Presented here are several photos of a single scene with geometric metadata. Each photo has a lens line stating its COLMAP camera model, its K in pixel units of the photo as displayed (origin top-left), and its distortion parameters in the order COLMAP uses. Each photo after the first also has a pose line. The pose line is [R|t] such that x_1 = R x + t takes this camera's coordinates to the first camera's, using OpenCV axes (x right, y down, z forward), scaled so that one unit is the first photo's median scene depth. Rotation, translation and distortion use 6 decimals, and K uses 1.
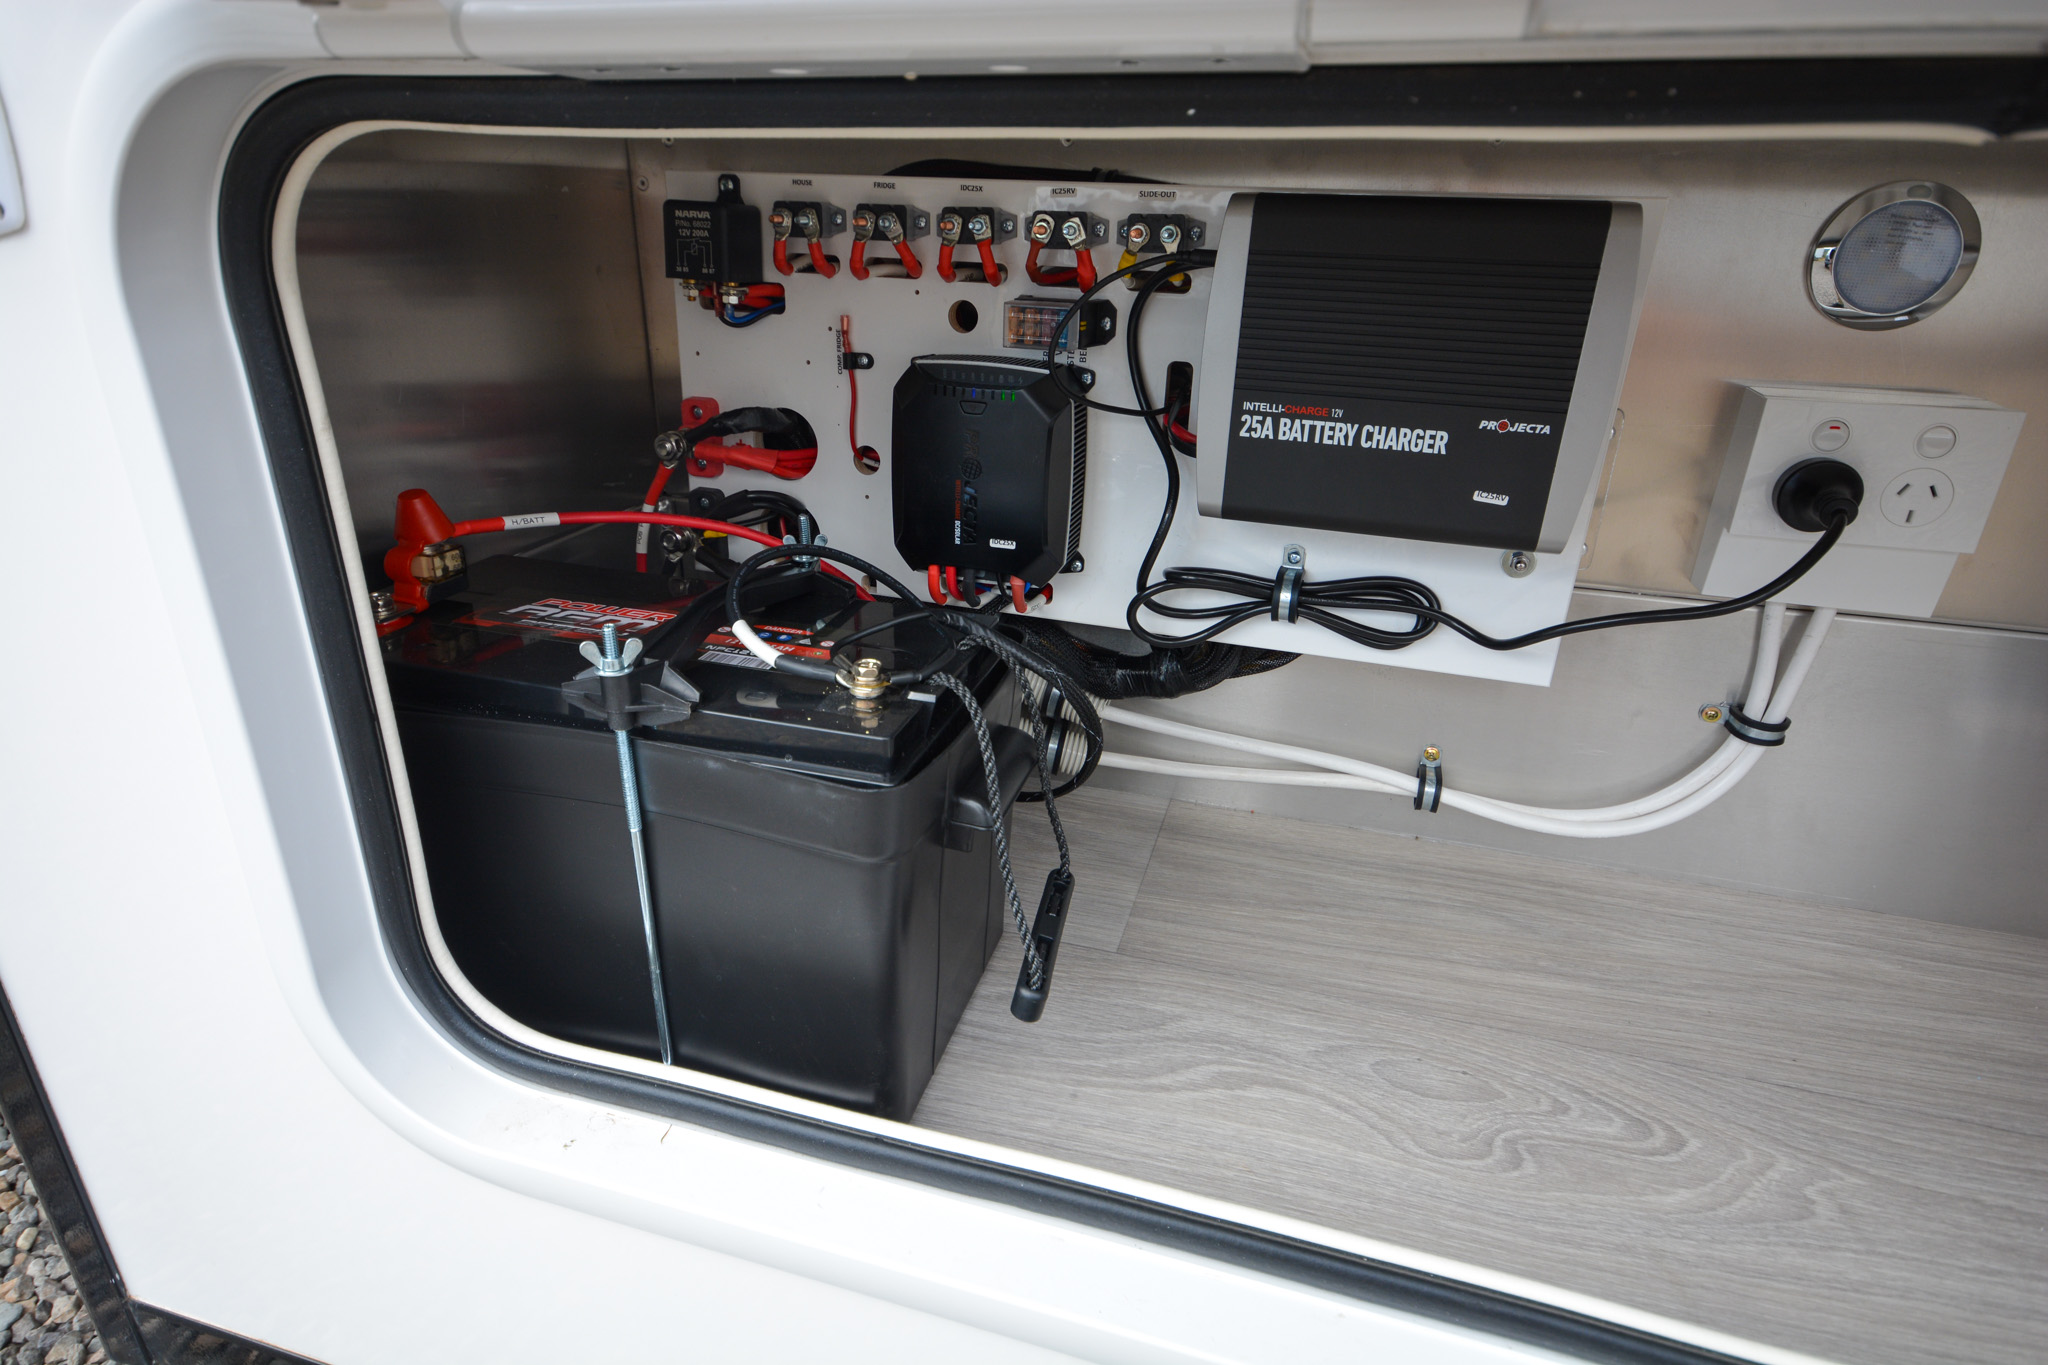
lens RADIAL K [[1199.5, 0, 1019.0], [0, 1199.5, 689.5], [0, 0, 1]] dist [0.000918, 0.005076]
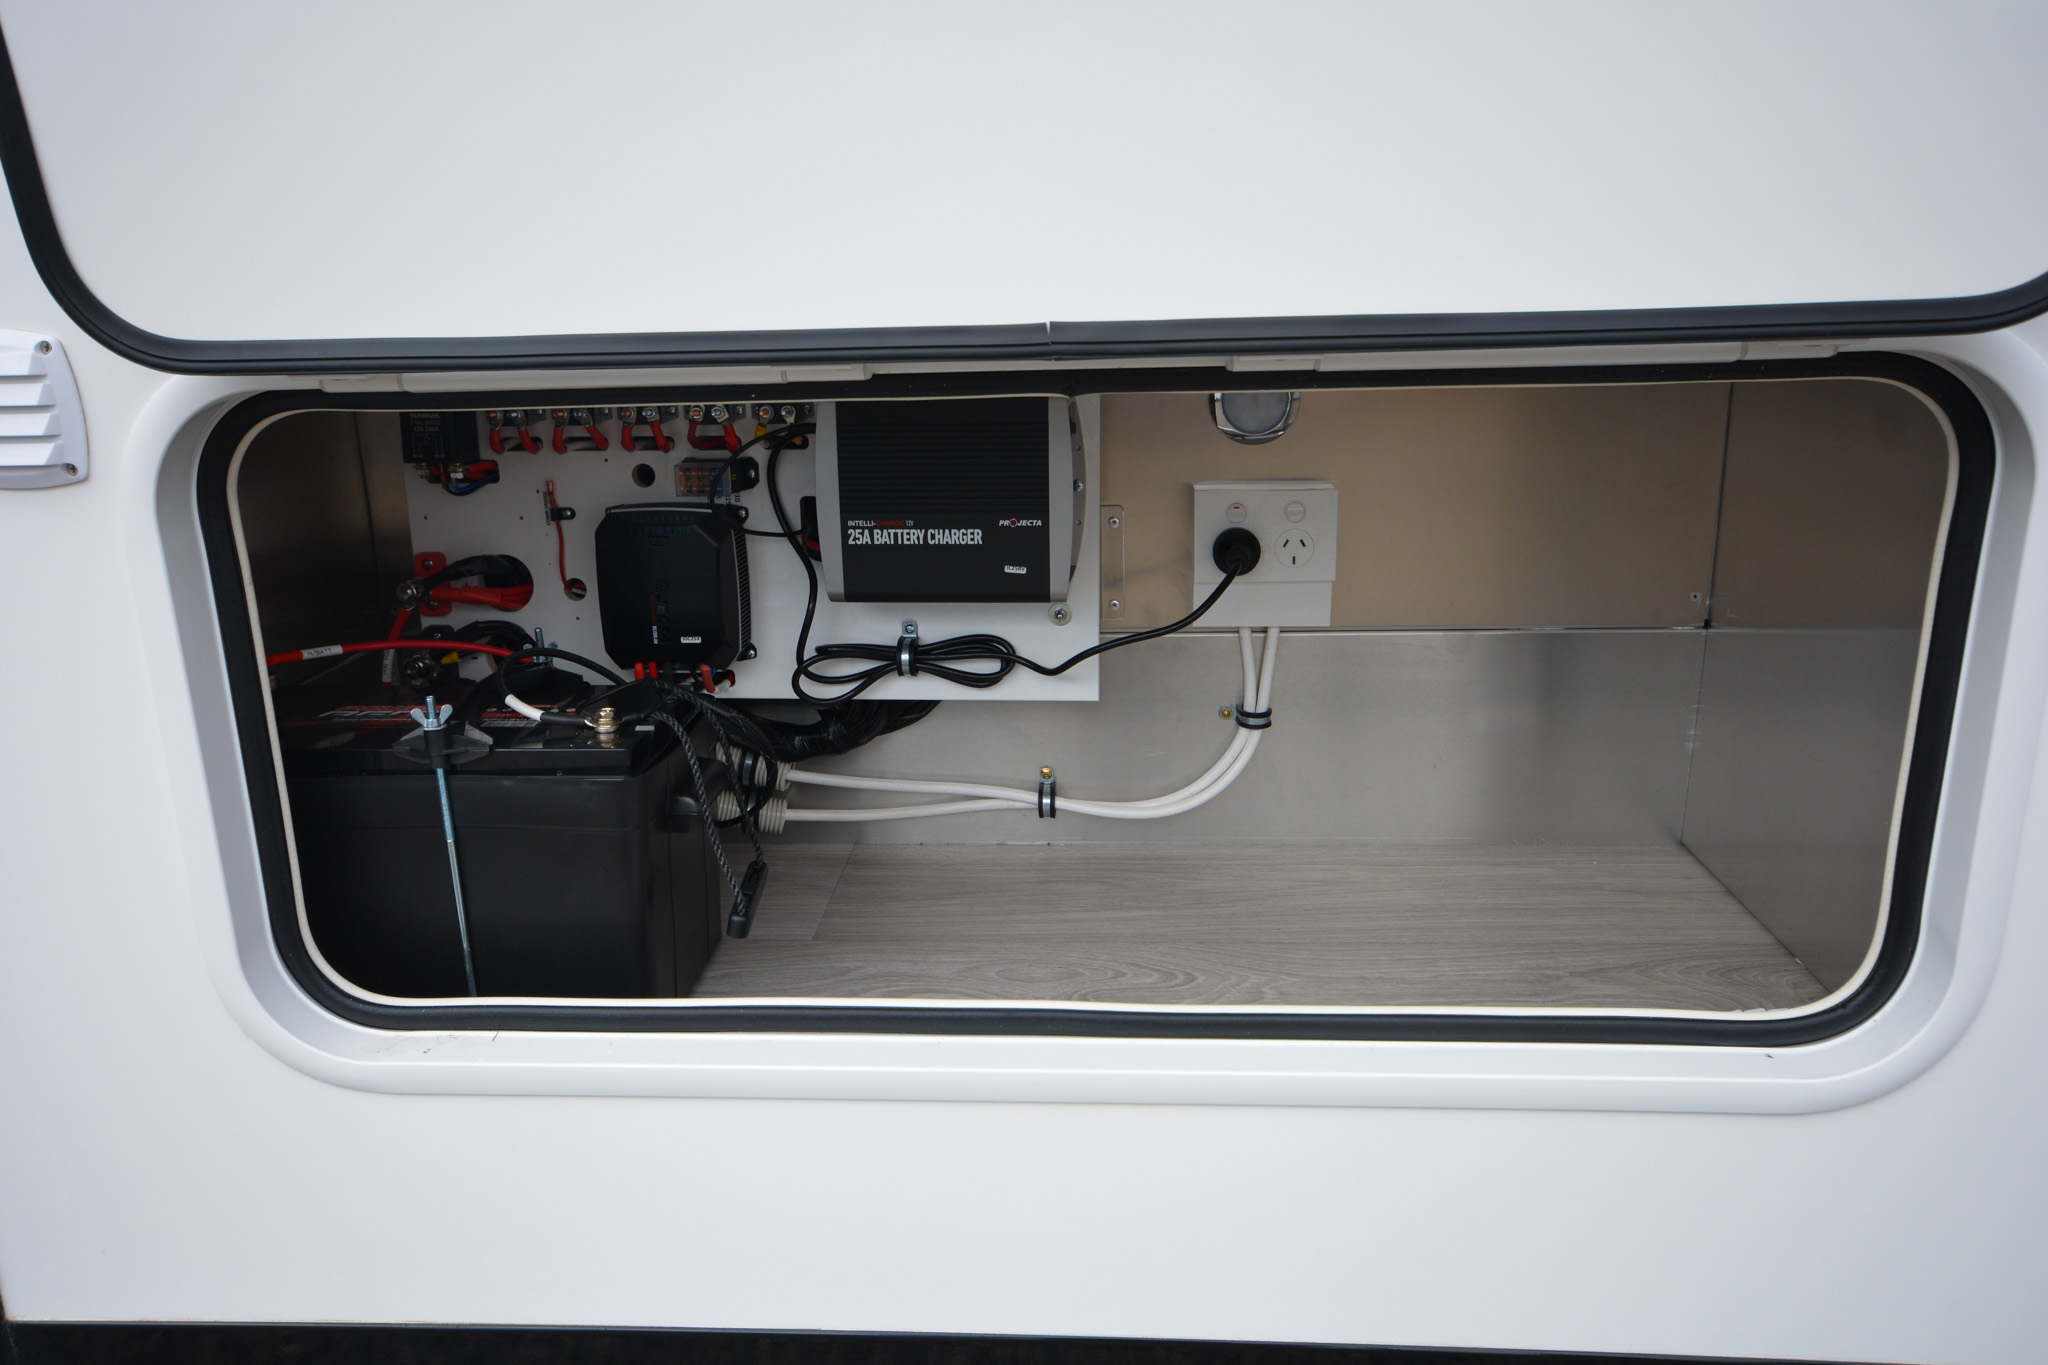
lens RADIAL K [[1431.6, 0, 1025.1], [0, 1431.6, 678.2], [0, 0, 1]] dist [0.002954, 0.003049]
pose [[0.972245, -0.102408, 0.210363, 0.008325], [0.129039, 0.984711, -0.117014, 0.156421], [-0.195163, 0.140912, 0.970595, -0.612913]]
